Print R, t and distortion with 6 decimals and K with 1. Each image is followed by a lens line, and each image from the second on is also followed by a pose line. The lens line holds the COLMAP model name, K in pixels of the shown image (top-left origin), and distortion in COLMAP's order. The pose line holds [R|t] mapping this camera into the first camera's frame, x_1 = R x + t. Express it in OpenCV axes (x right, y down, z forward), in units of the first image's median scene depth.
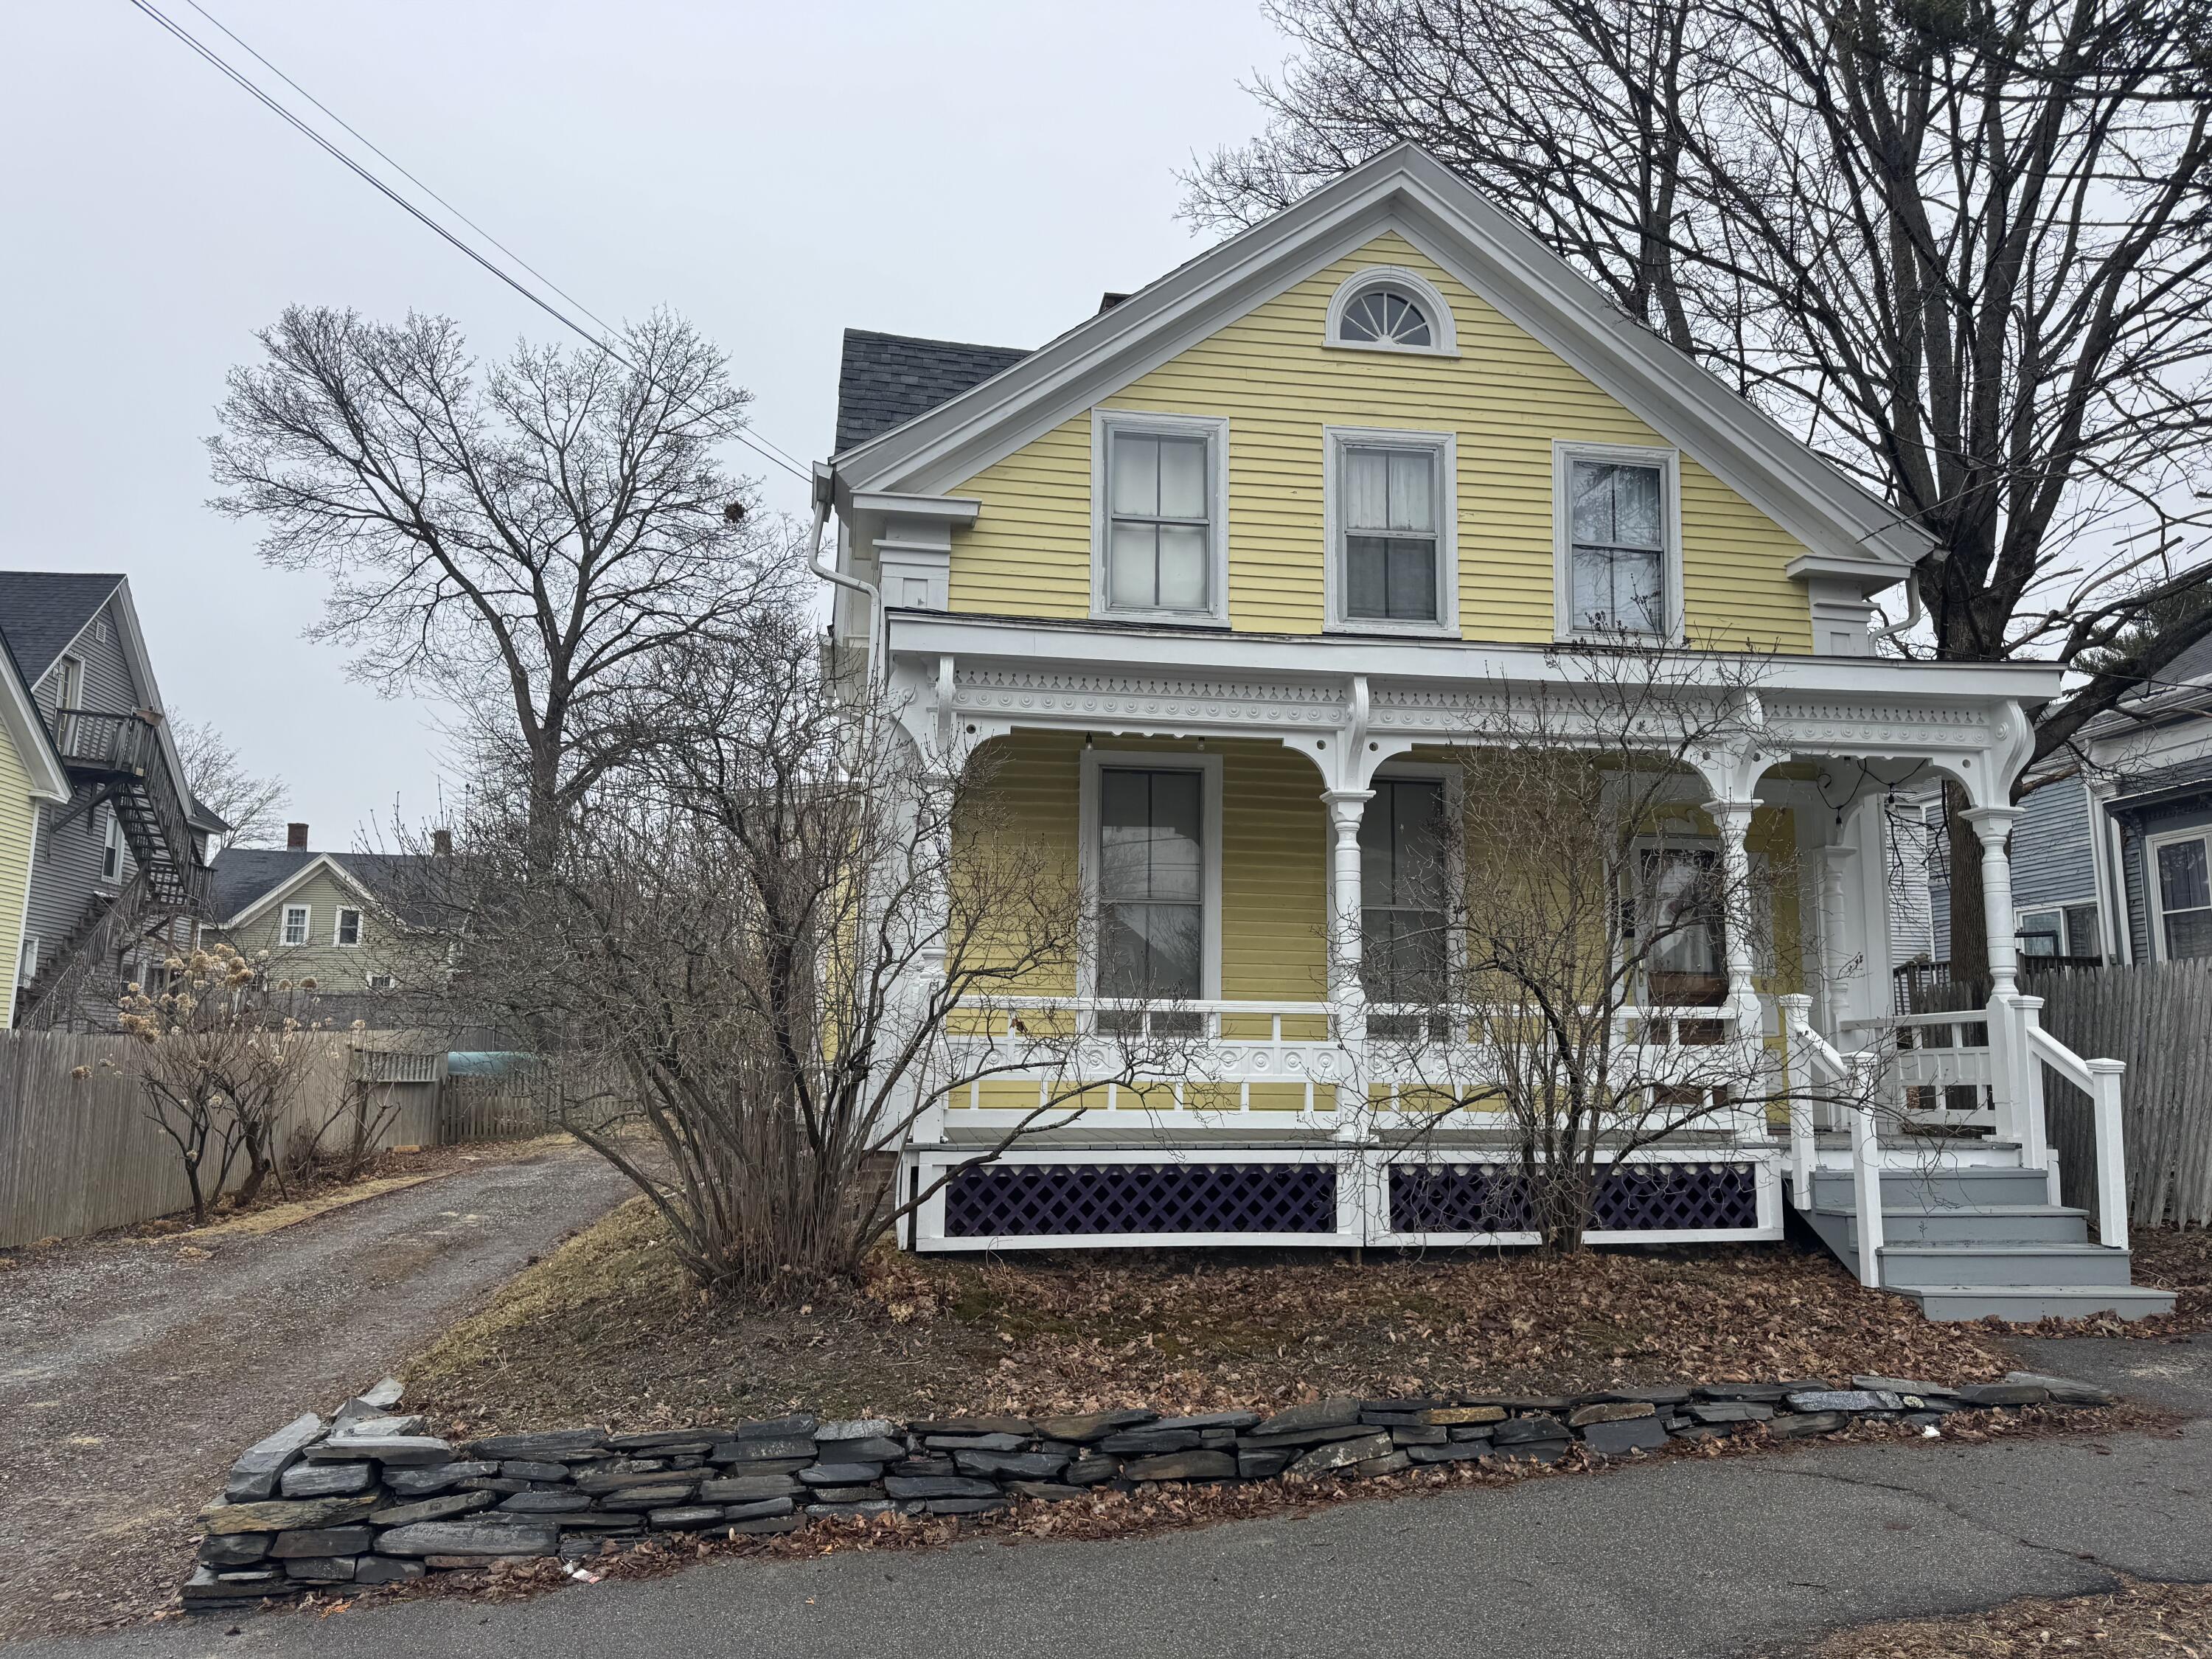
lens RADIAL K [[1578.8, 0, 1175.4], [0, 1578.8, 826.6], [0, 0, 1]] dist [0.029959, -0.048521]
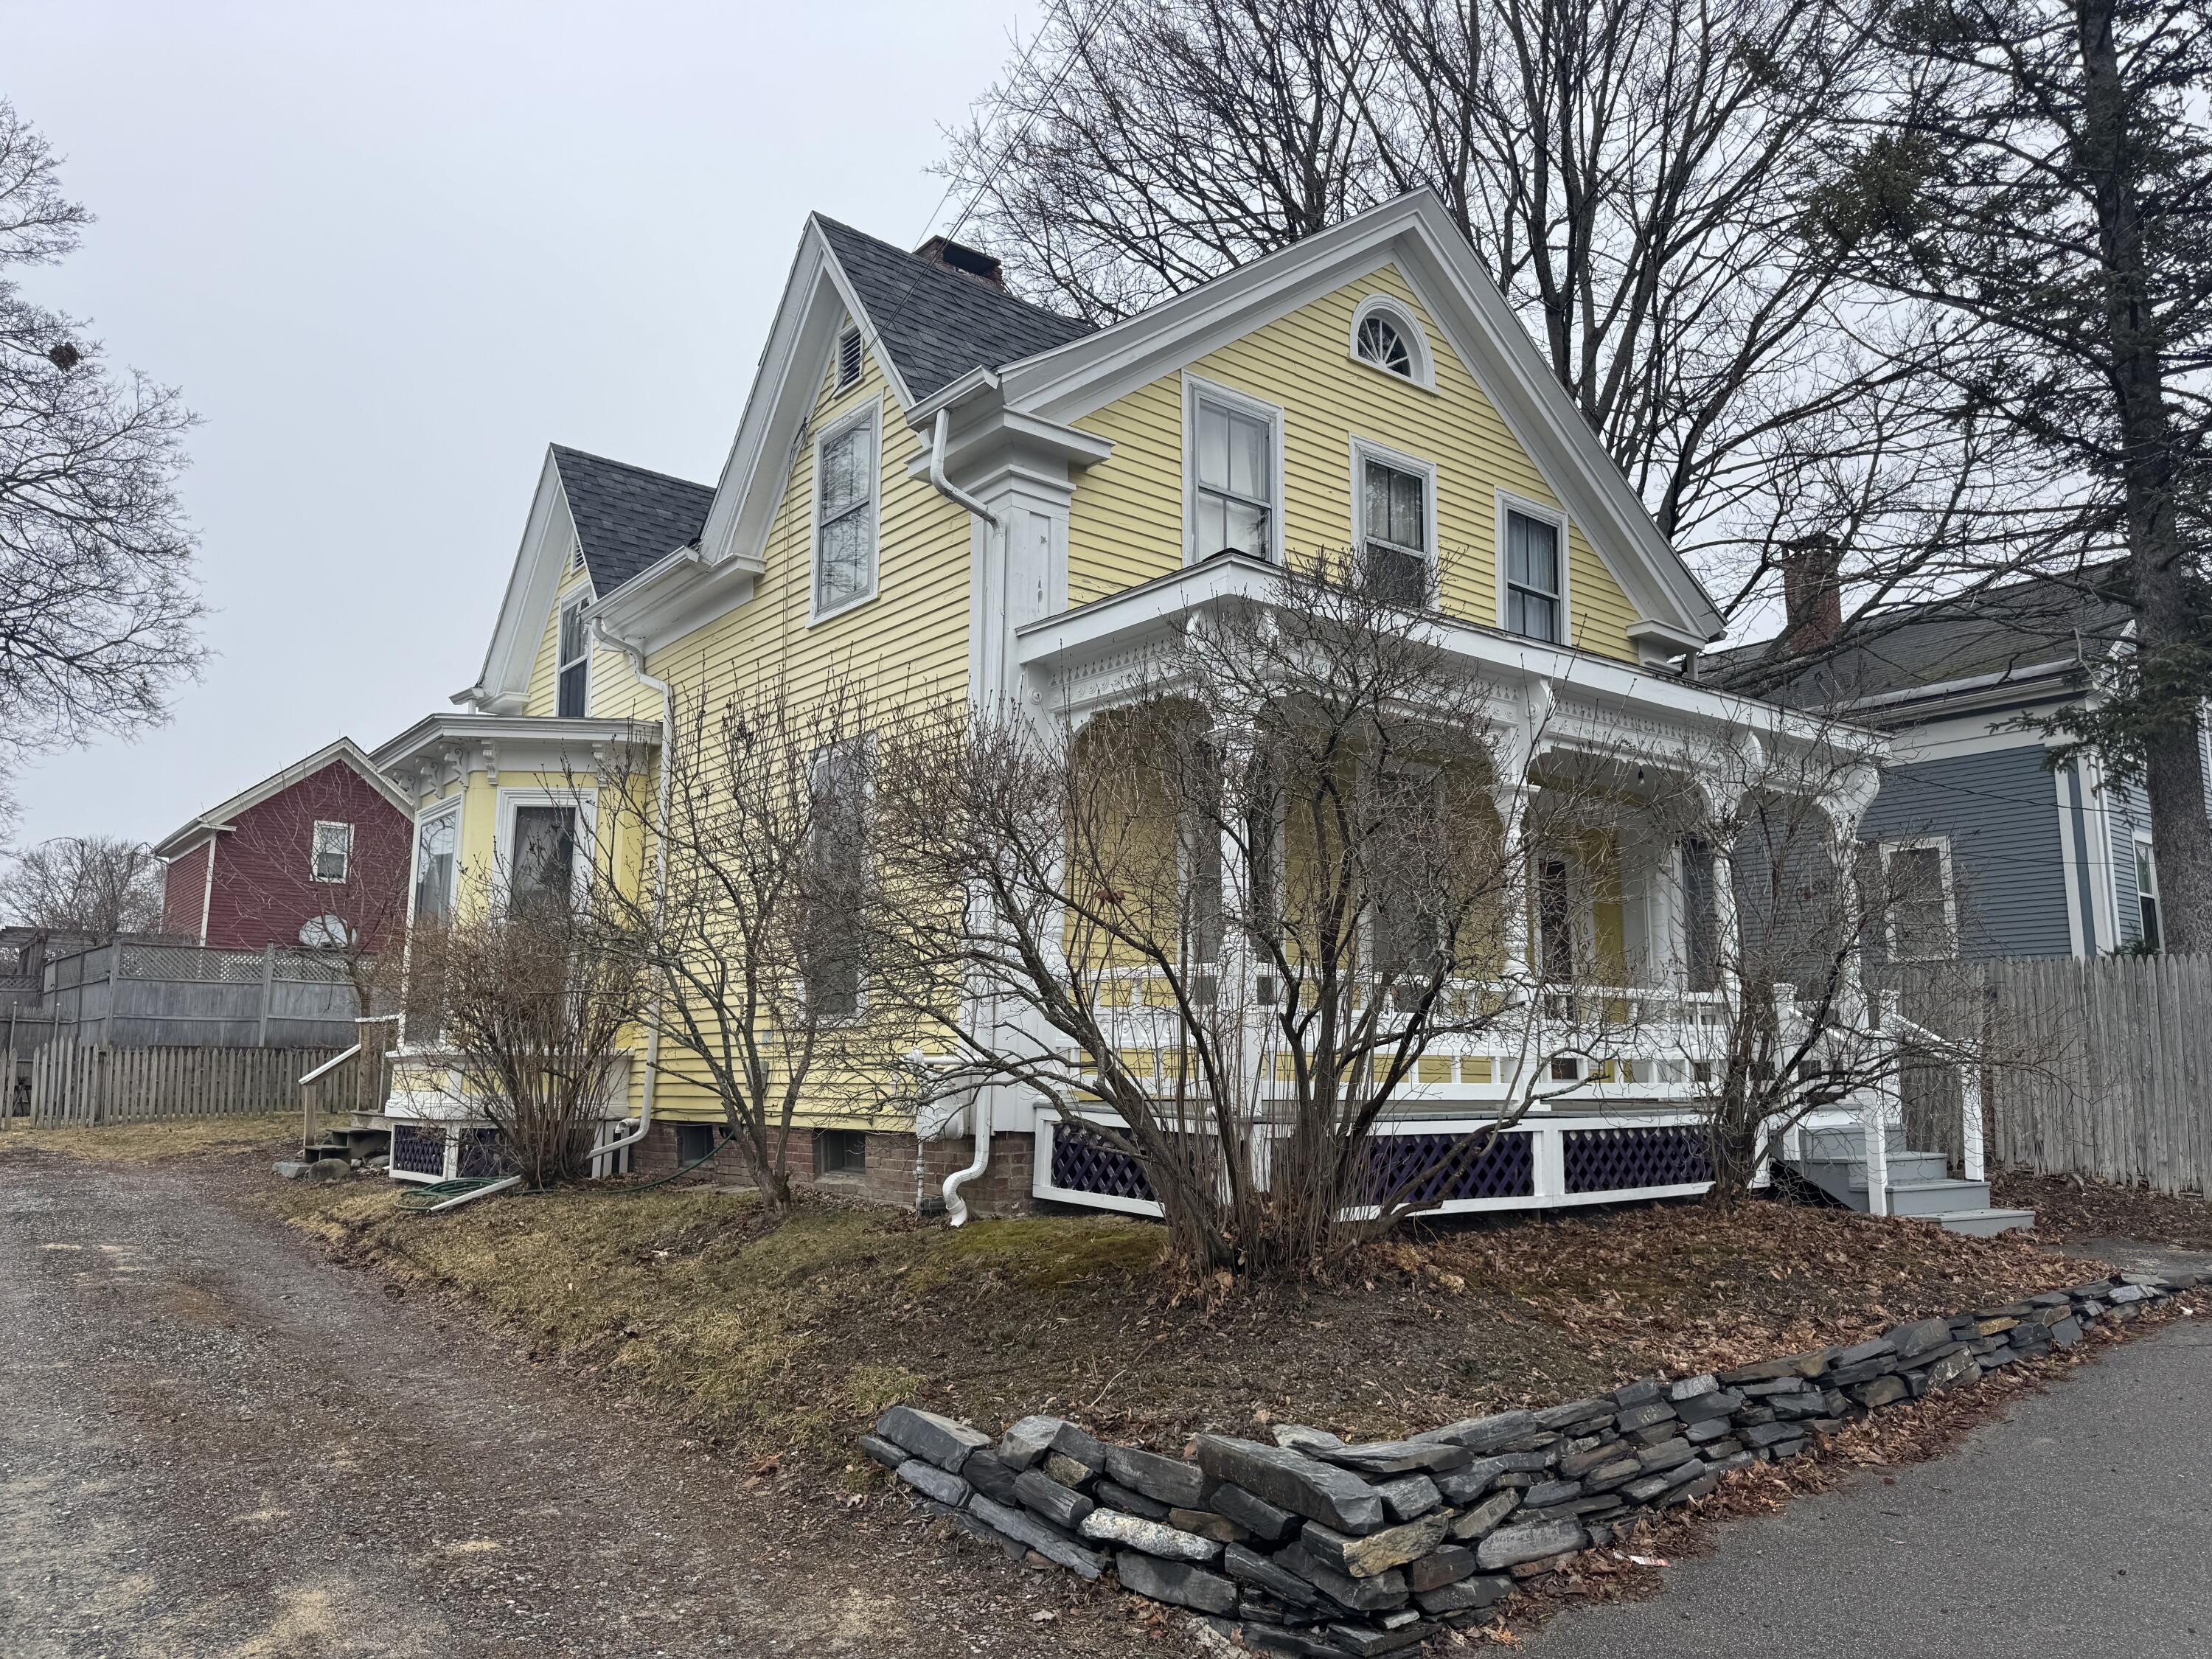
lens RADIAL K [[1563.0, 0, 1106.0], [0, 1563.0, 829.5], [0, 0, 1]] dist [-0.012853, 0.000062]
pose [[0.870742, 0.076186, 0.485803, -0.534940], [-0.076462, 0.996886, -0.019289, 0.040752], [-0.485760, -0.020349, 0.873855, 0.172358]]
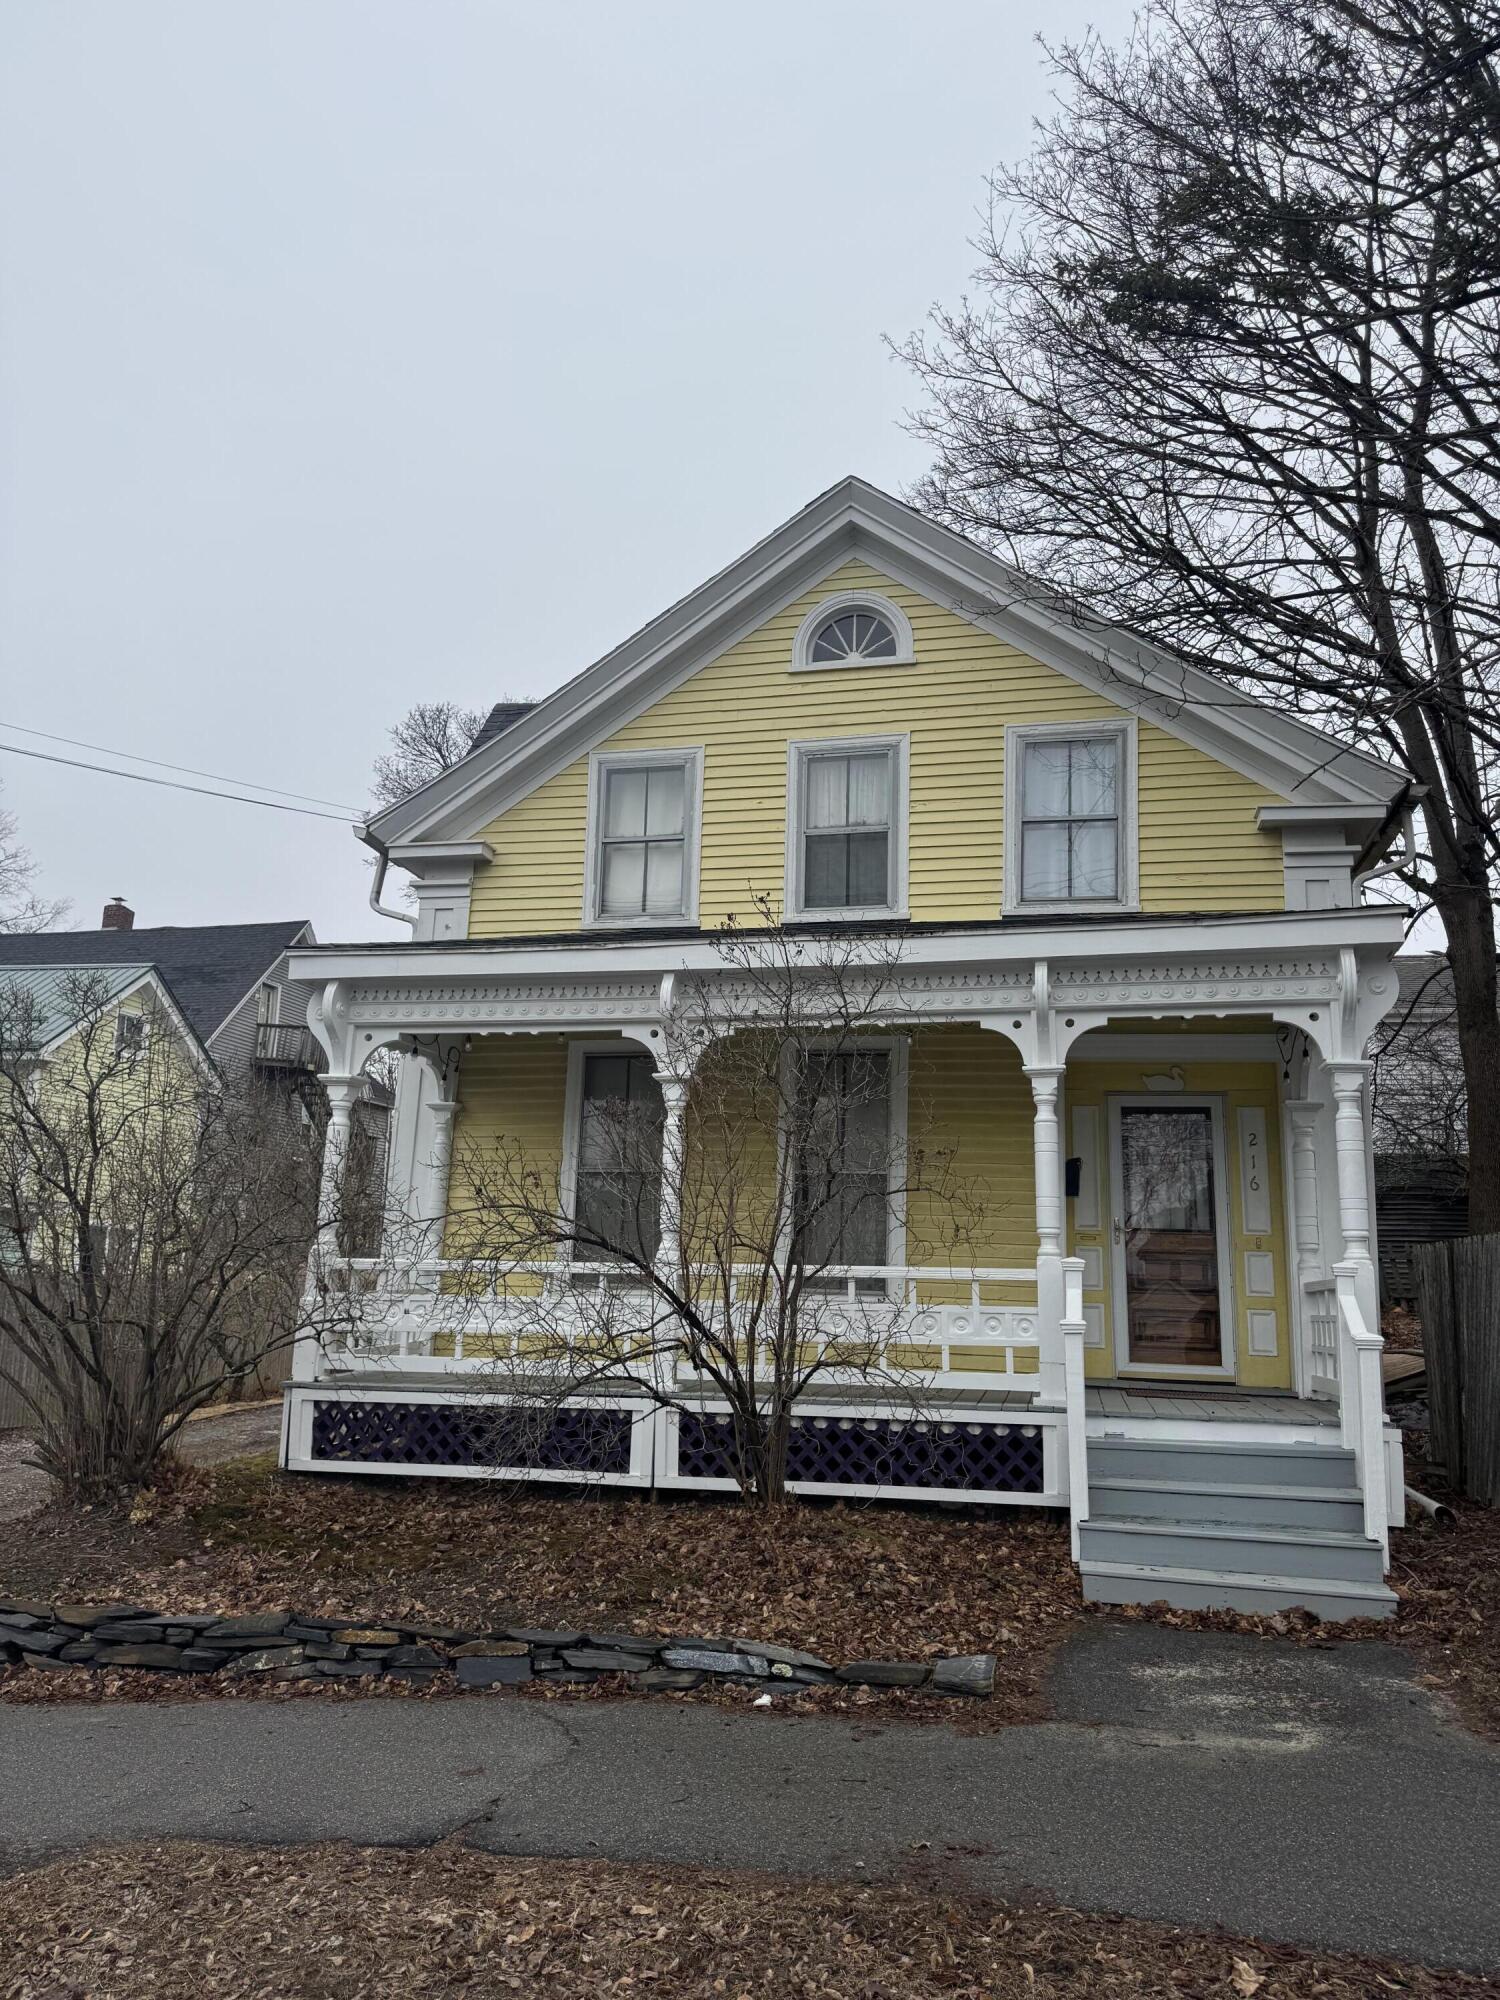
lens RADIAL K [[1413.2, 0, 815.2], [0, 1413.2, 1003.4], [0, 0, 1]] dist [-0.012853, 0.000062]
pose [[0.932447, -0.062621, -0.355839, 0.459311], [0.034270, 0.995754, -0.085433, 0.016126], [0.359678, 0.067467, 0.930634, 0.096202]]
